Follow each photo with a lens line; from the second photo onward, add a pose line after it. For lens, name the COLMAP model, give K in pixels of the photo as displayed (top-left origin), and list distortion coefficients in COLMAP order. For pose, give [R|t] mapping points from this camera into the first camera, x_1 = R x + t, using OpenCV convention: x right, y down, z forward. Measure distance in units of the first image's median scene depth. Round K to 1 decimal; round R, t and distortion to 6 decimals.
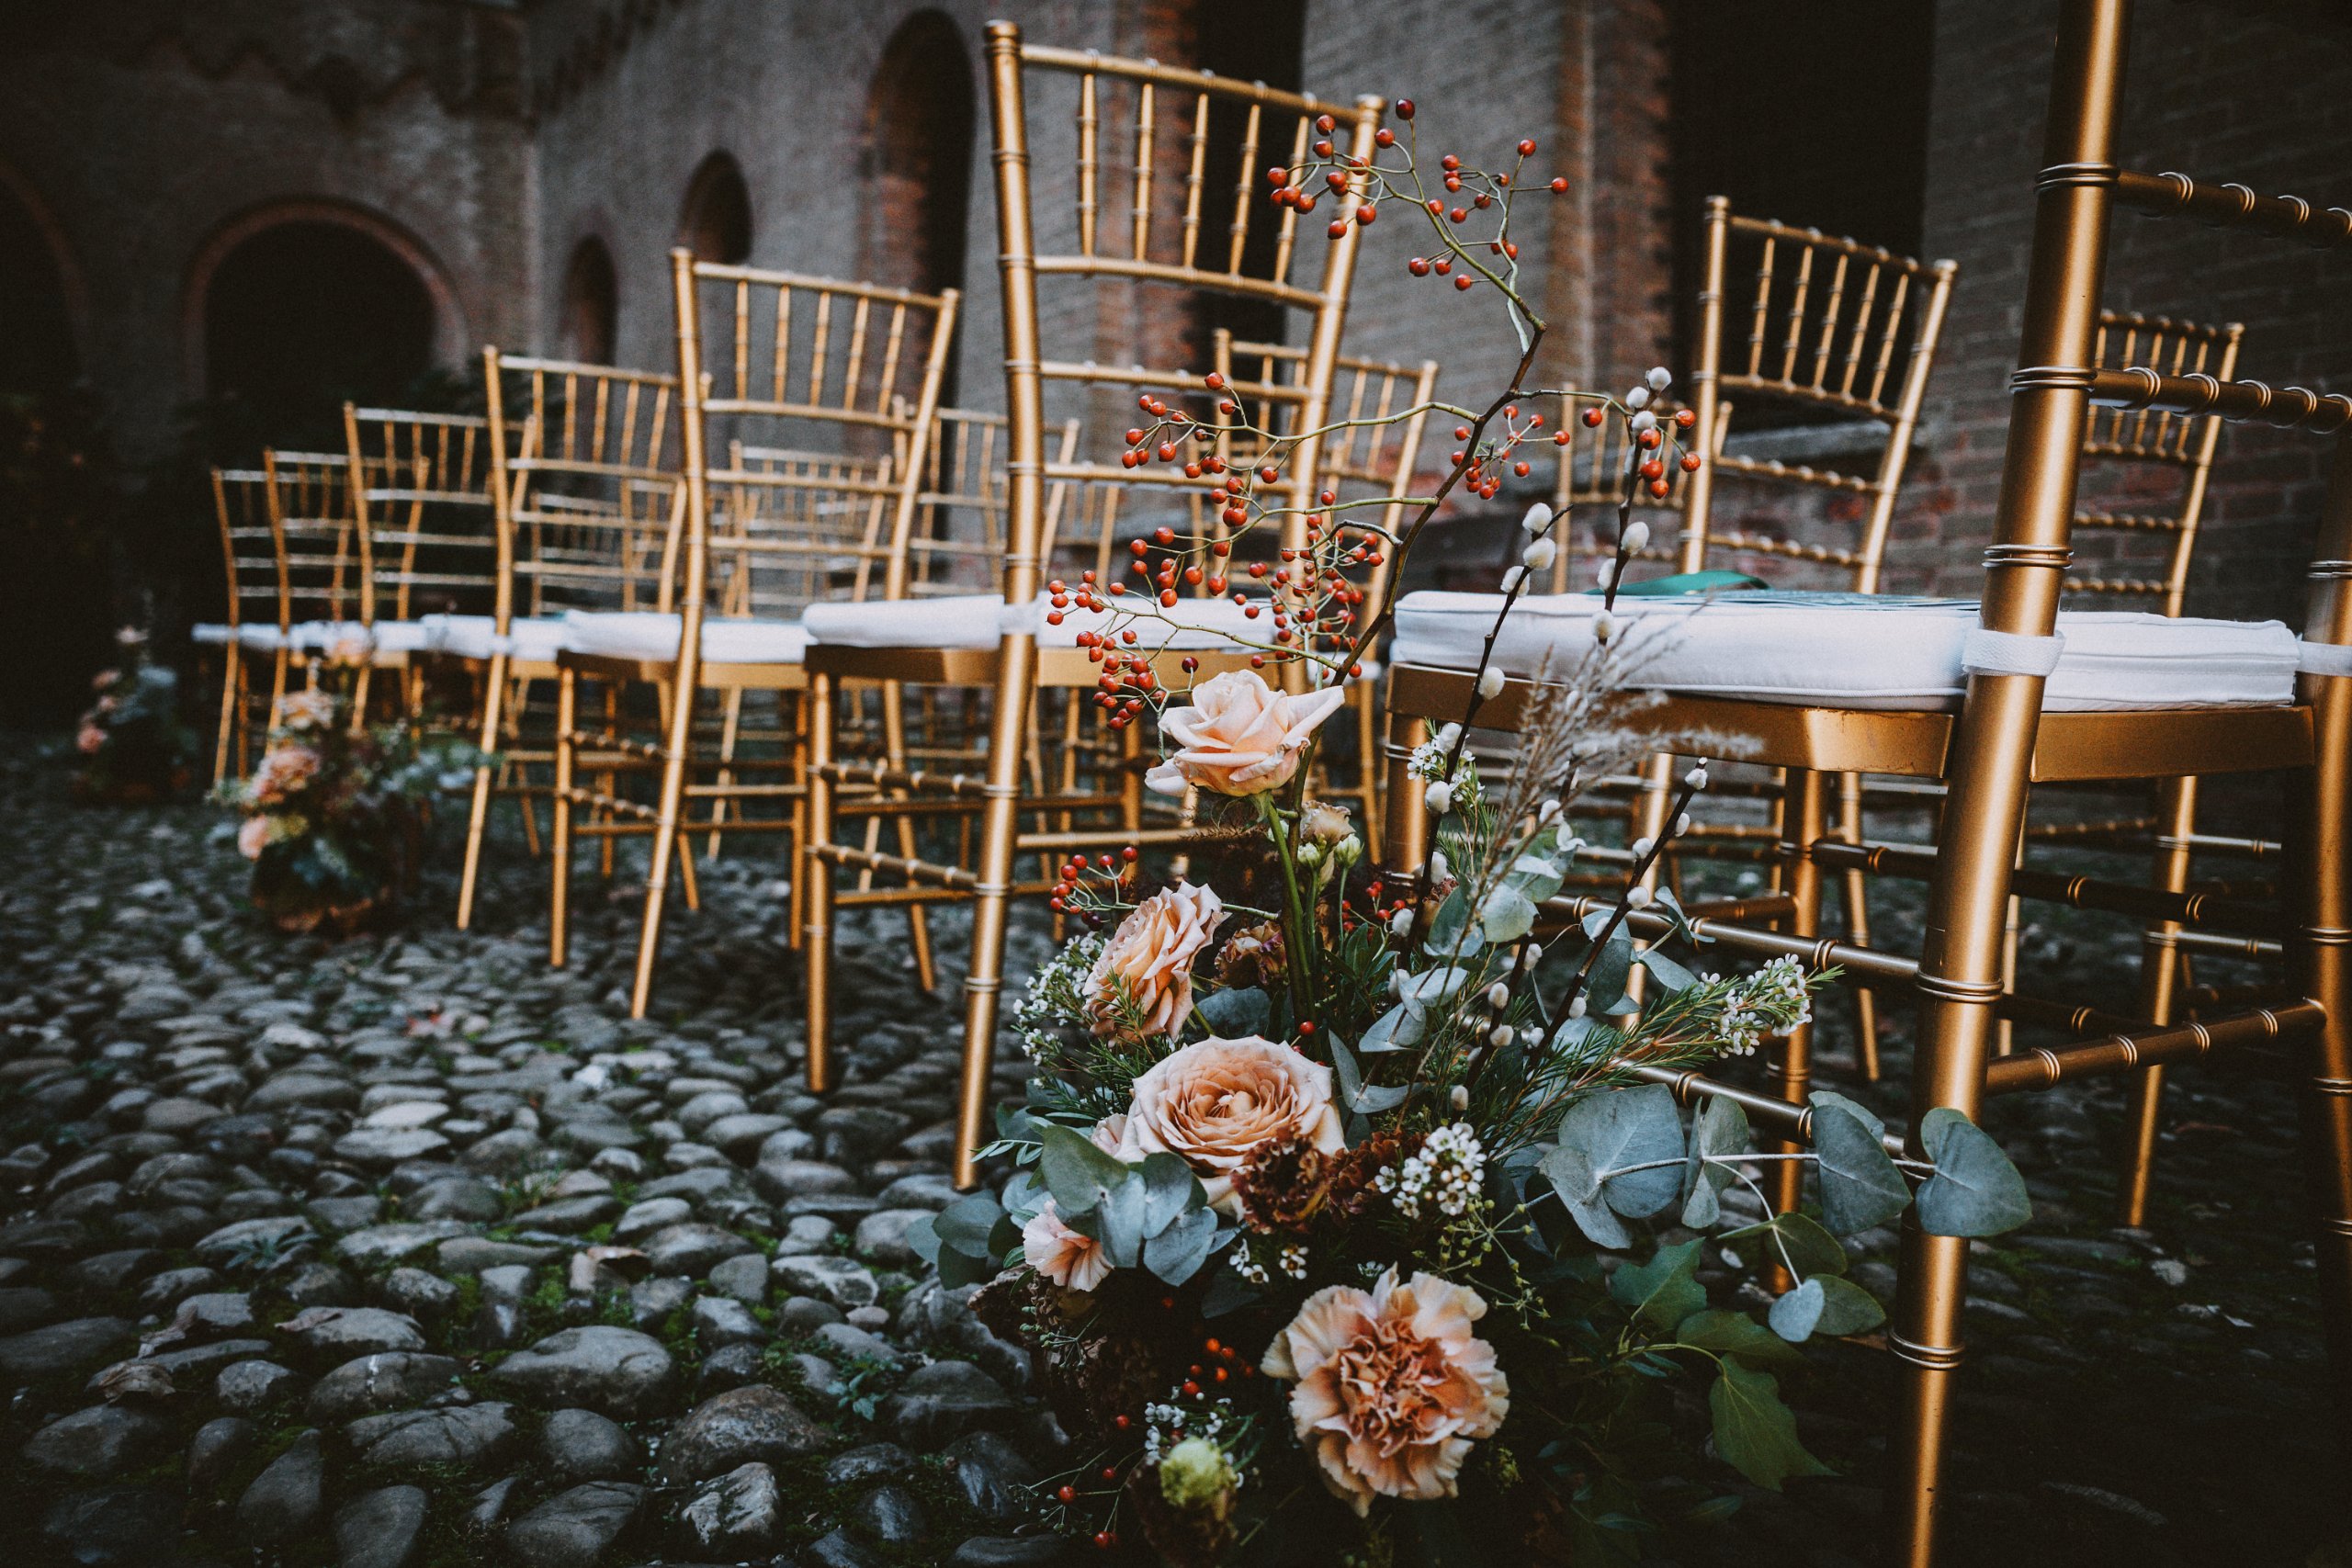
lens RADIAL K [[1871.0, 0, 1182.9], [0, 1871.0, 777.2], [0, 0, 1]] dist [0.000373, 0.012567]
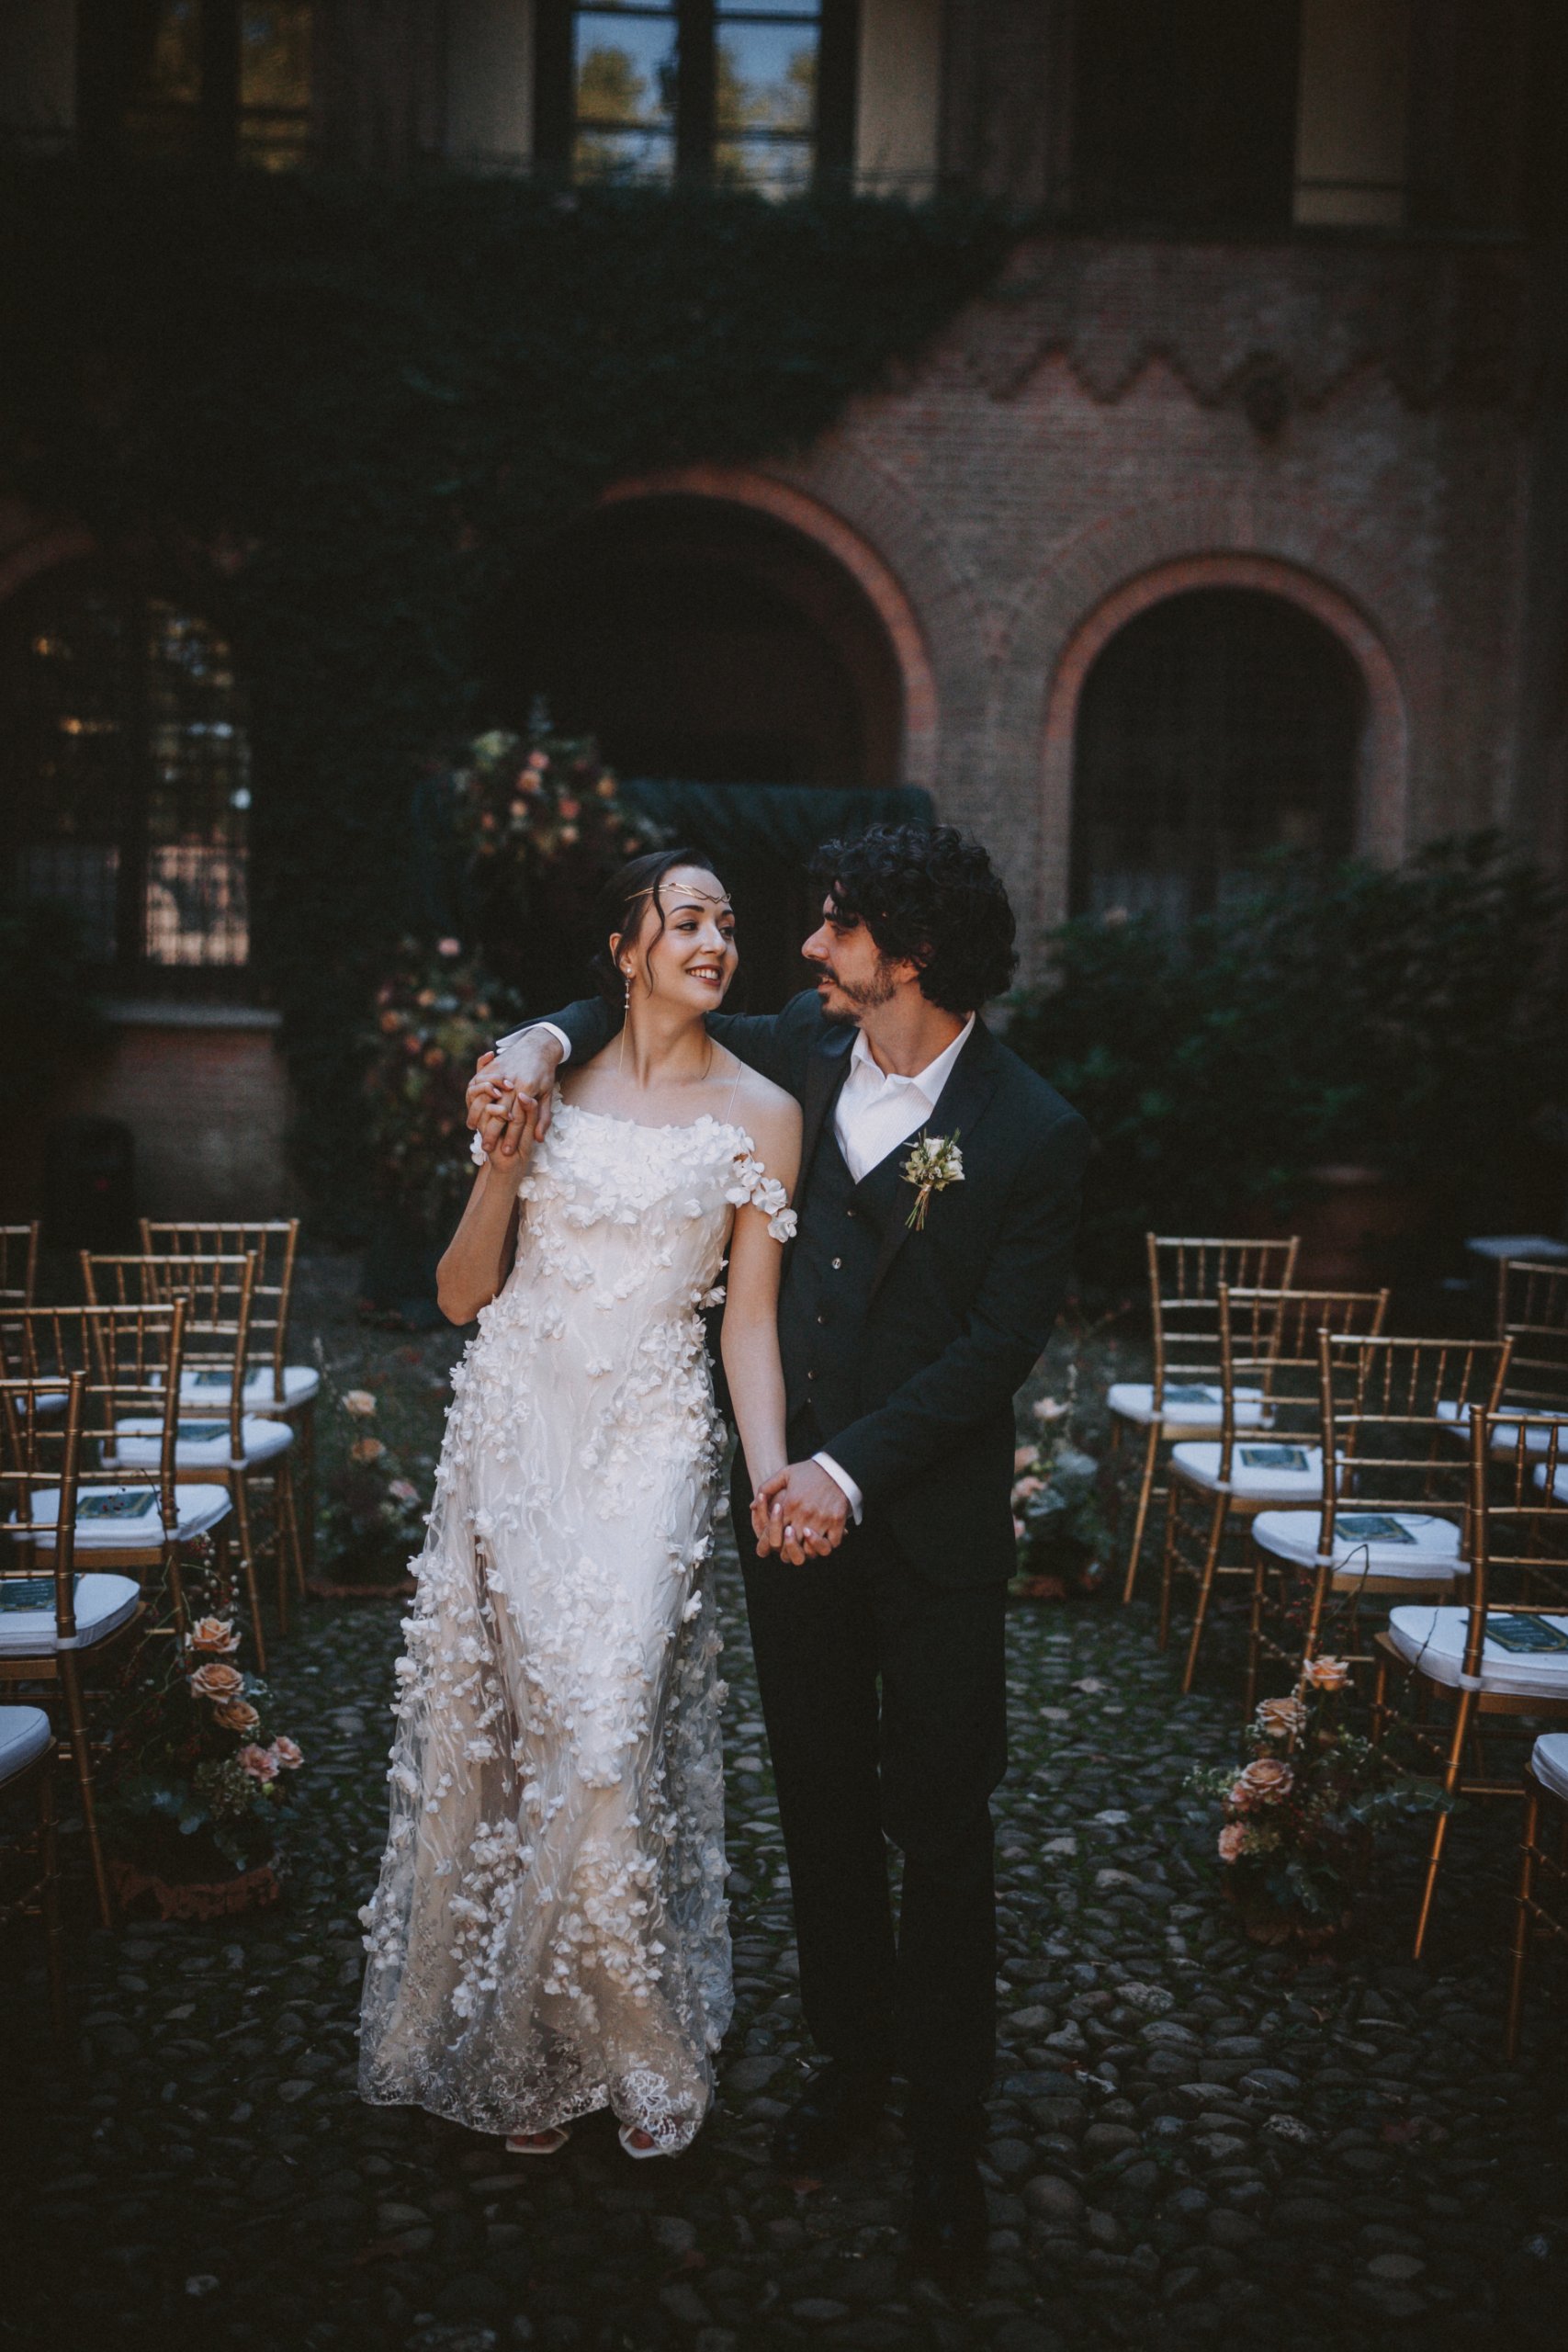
lens RADIAL K [[3248.0, 0, 794.4], [0, 3248.0, 1173.8], [0, 0, 1]] dist [0.092582, 0.000000]
pose [[0.859565, 0.055463, -0.508008, 0.114877], [-0.060533, 0.998145, 0.006552, -0.191641], [0.507429, 0.025119, 0.861327, -0.401654]]
